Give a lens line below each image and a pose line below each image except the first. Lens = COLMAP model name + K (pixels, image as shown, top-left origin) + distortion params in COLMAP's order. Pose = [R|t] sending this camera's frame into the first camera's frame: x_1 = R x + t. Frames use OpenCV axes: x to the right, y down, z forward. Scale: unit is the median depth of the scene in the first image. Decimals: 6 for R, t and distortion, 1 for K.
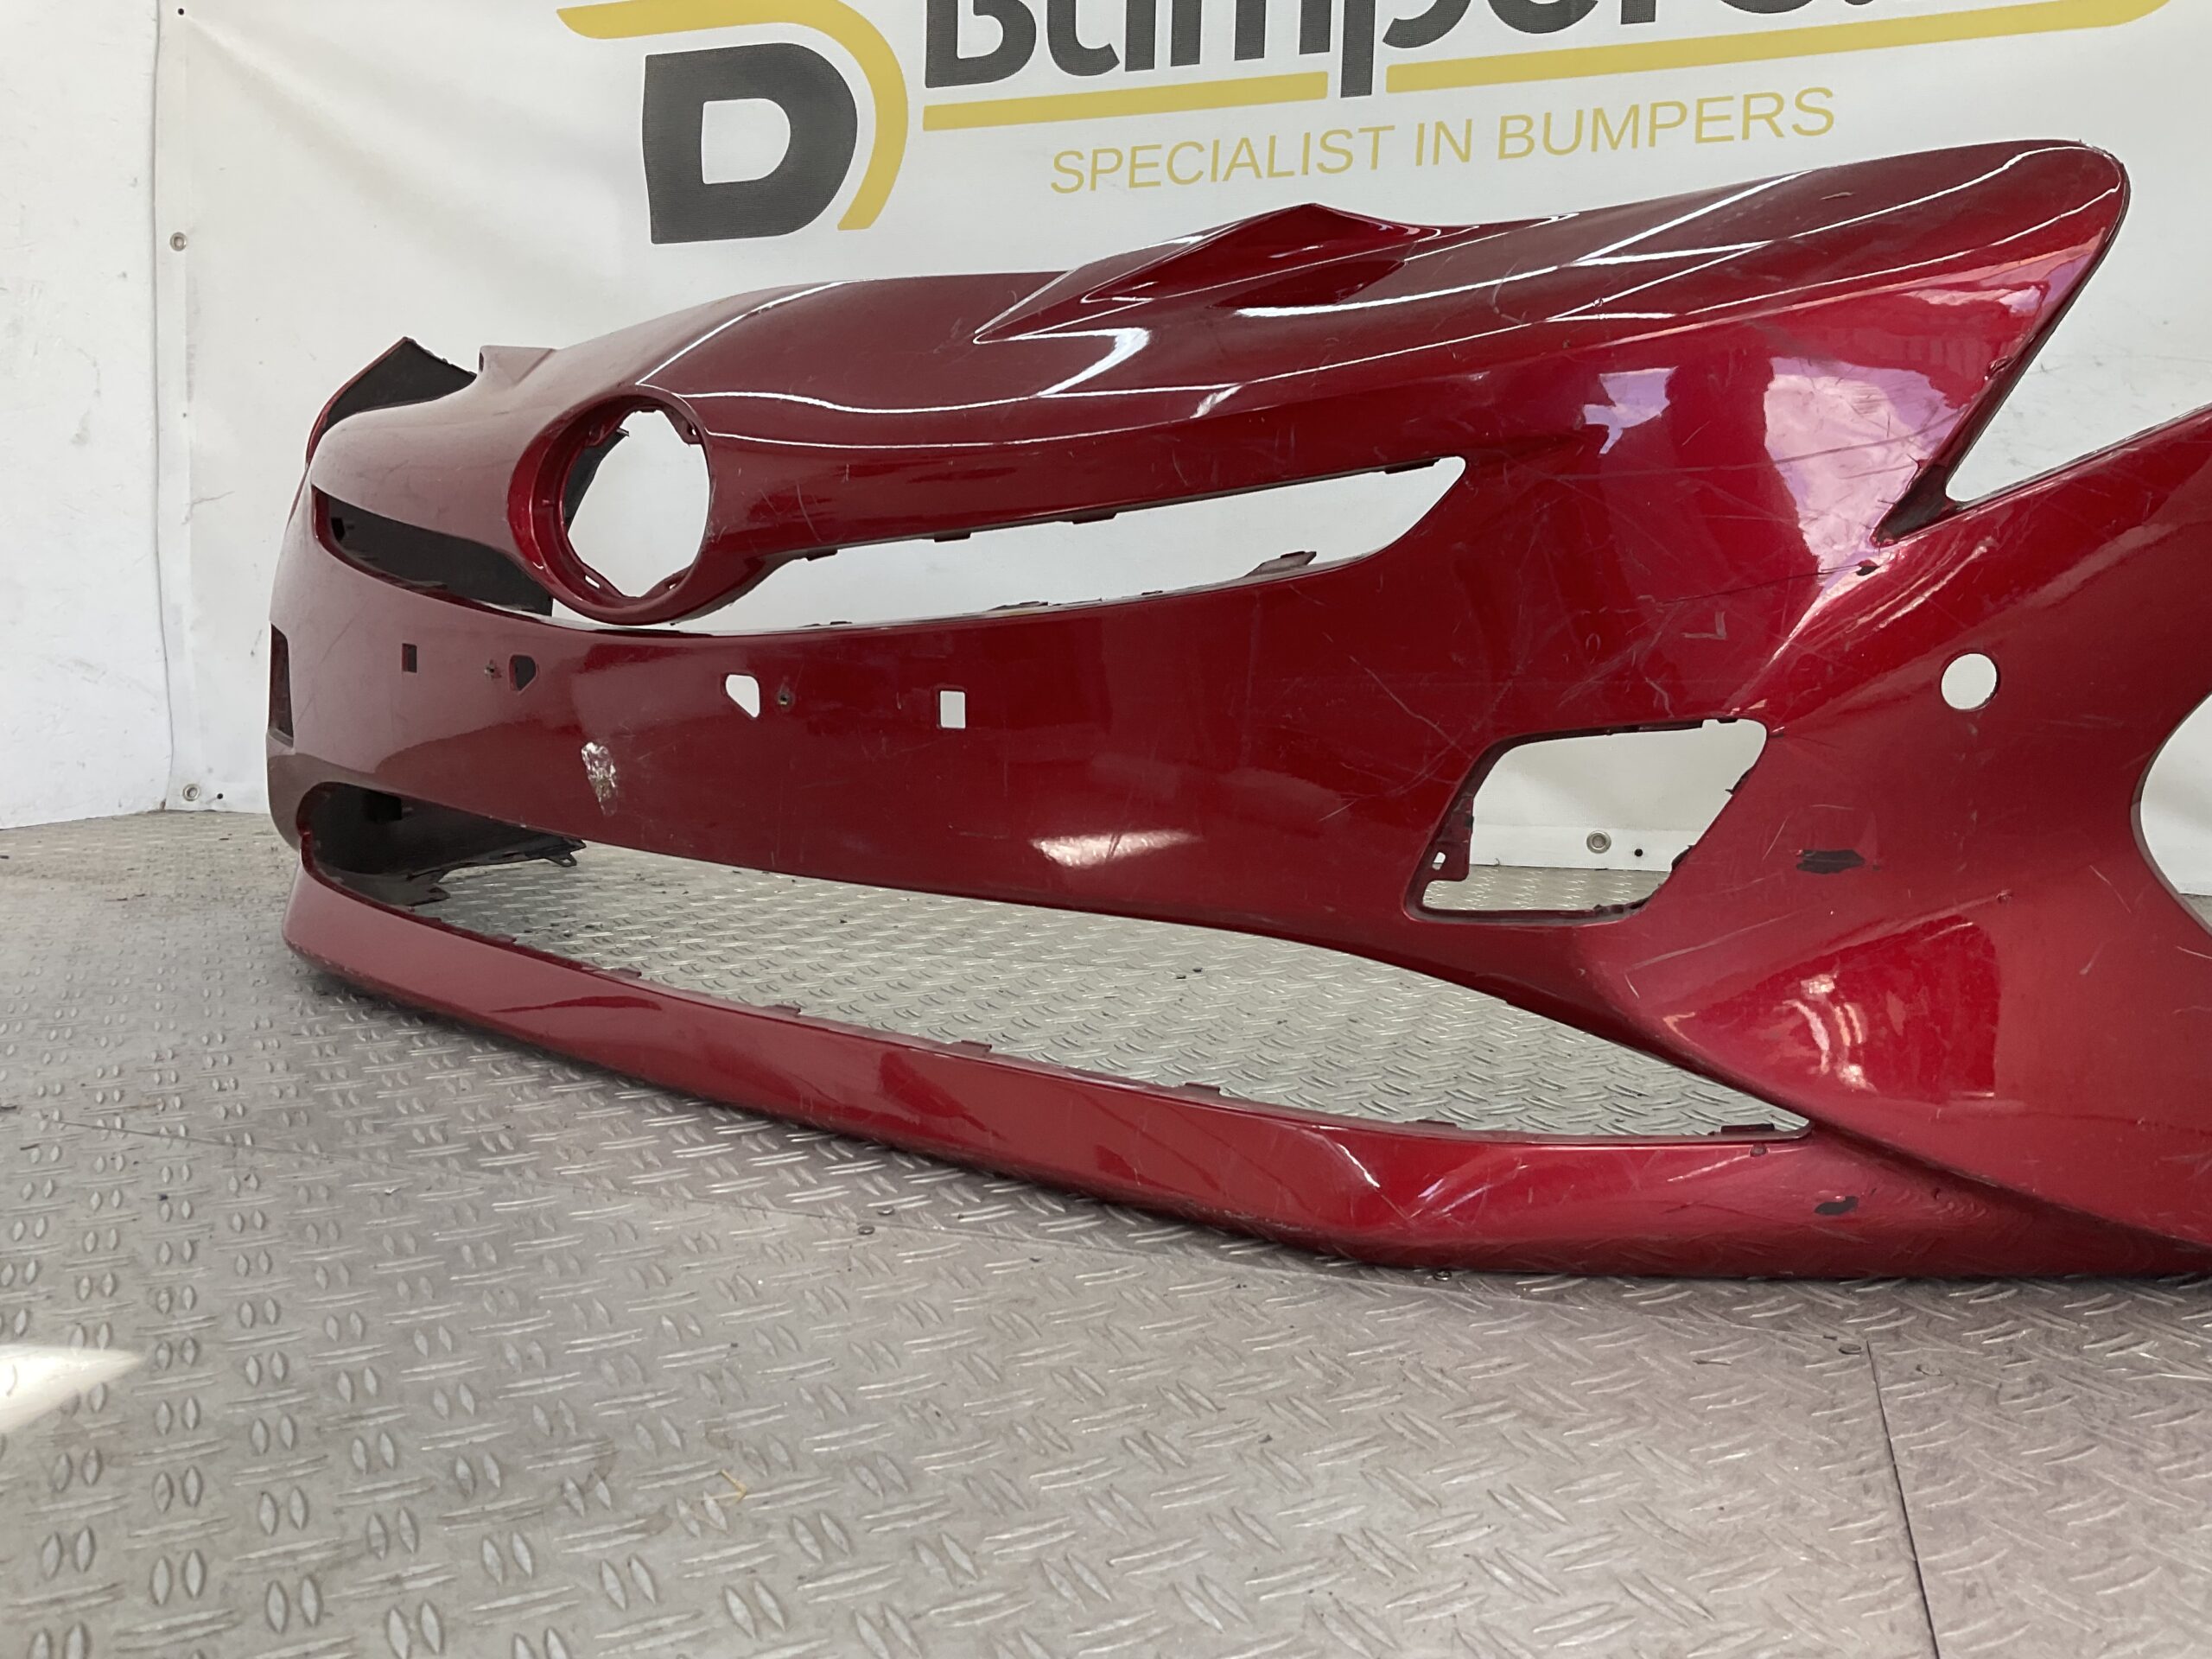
lens RADIAL K [[1826.8, 0, 1095.4], [0, 1826.8, 837.4], [0, 0, 1]] dist [0.063968, -0.118922]
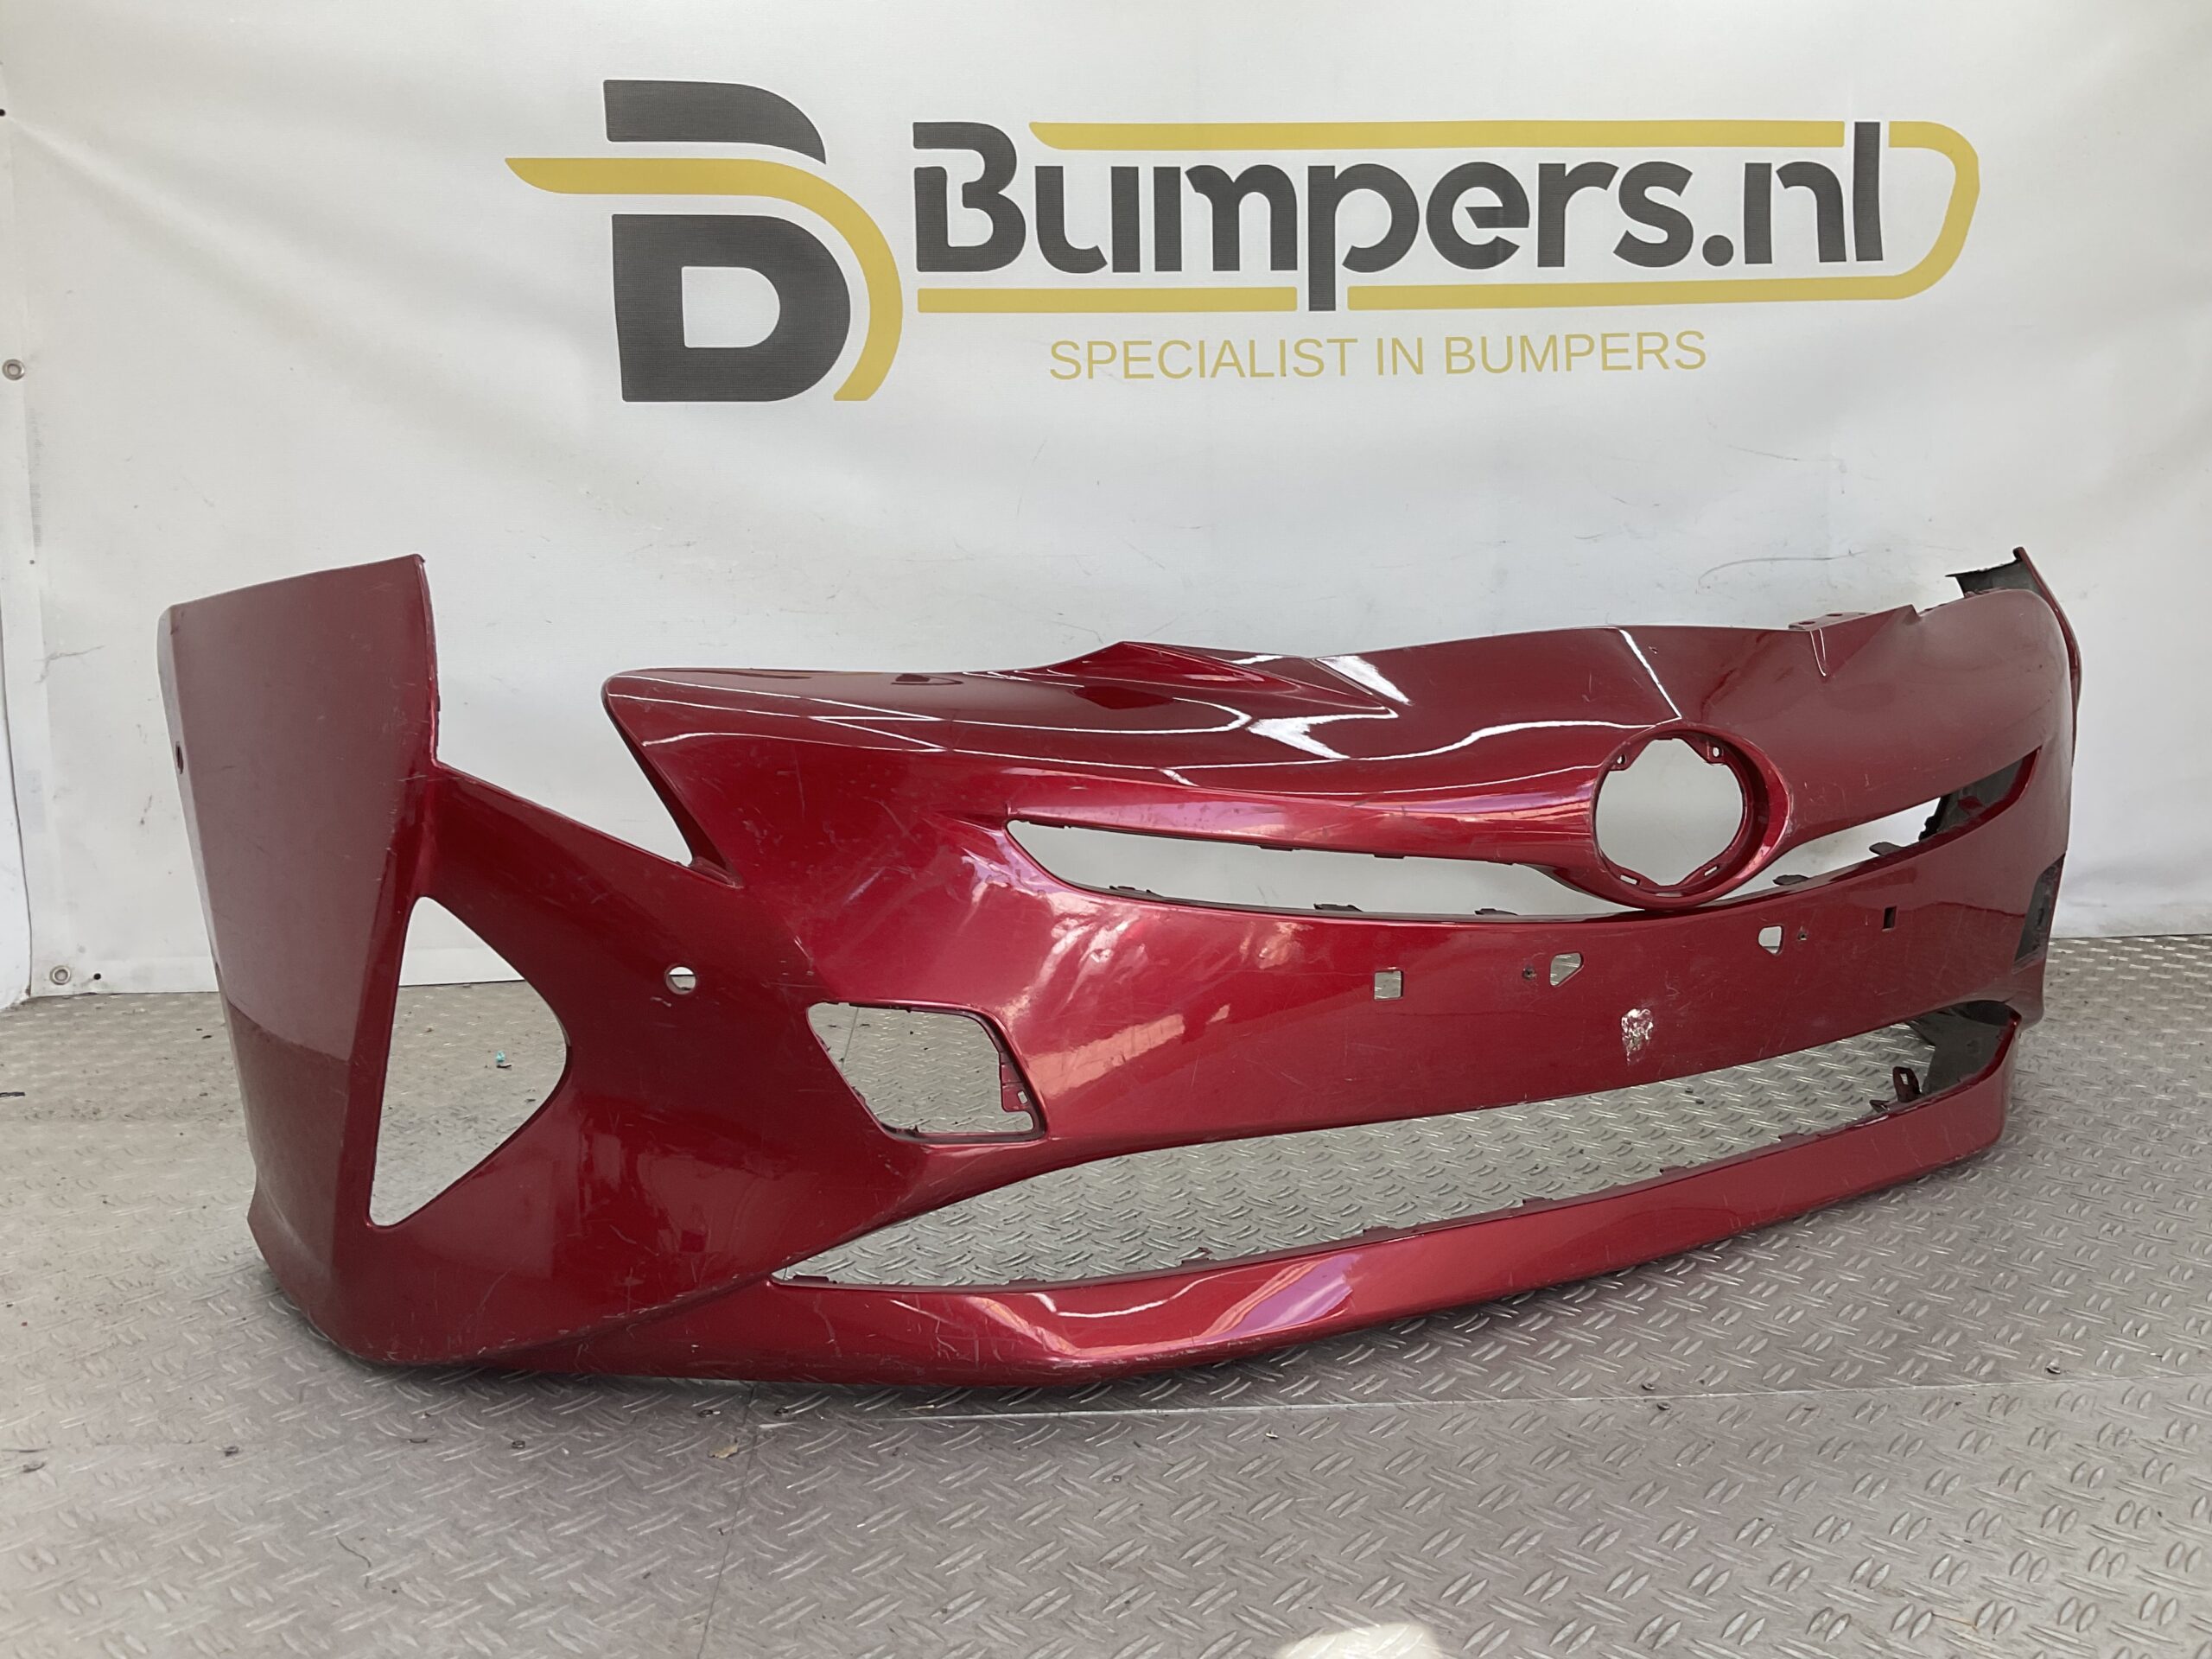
lens RADIAL K [[1826.8, 0, 1096.5], [0, 1826.8, 838.1], [0, 0, 1]] dist [0.063968, -0.118922]
pose [[0.932638, -0.069306, 0.354095, -0.931747], [0.061250, 0.997546, 0.033922, -0.257027], [-0.355577, -0.009949, 0.934594, -0.084565]]
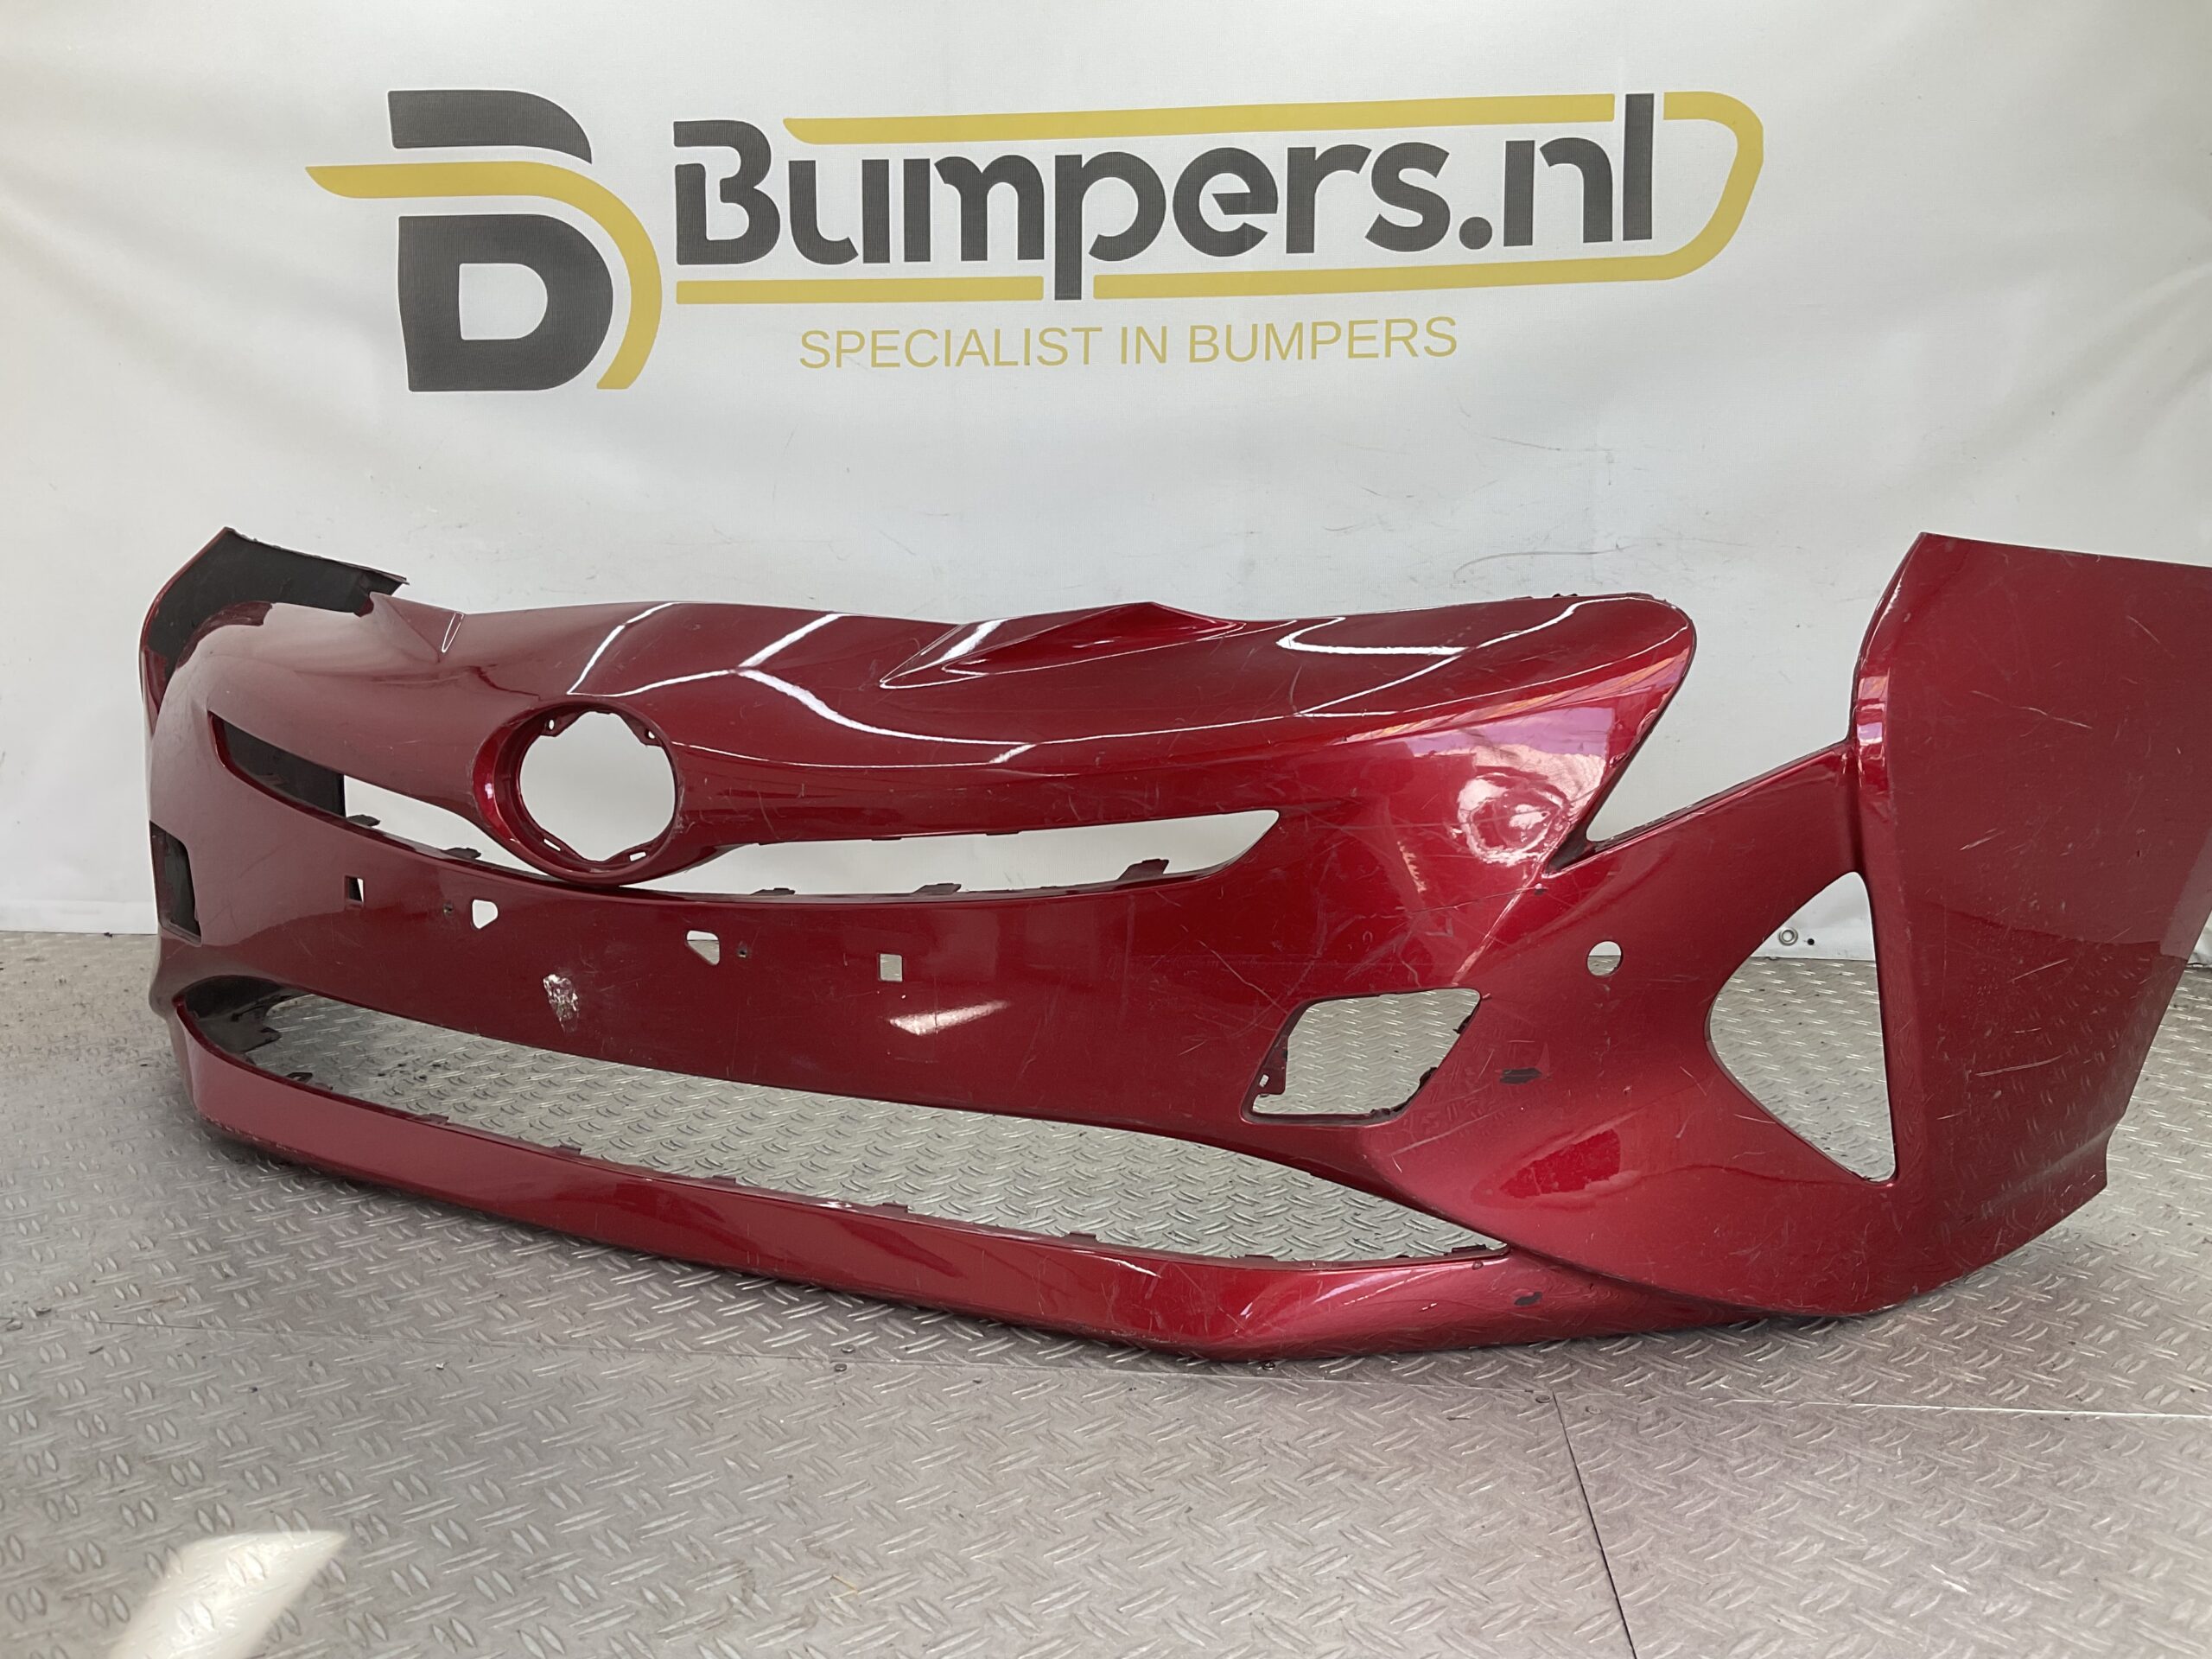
lens RADIAL K [[1826.8, 0, 1097.6], [0, 1826.8, 838.9], [0, 0, 1]] dist [0.063968, -0.118922]
pose [[0.978055, -0.035146, 0.205359, -0.199146], [0.031227, 0.999264, 0.022294, -0.187723], [-0.205991, -0.015392, 0.978433, -0.324204]]
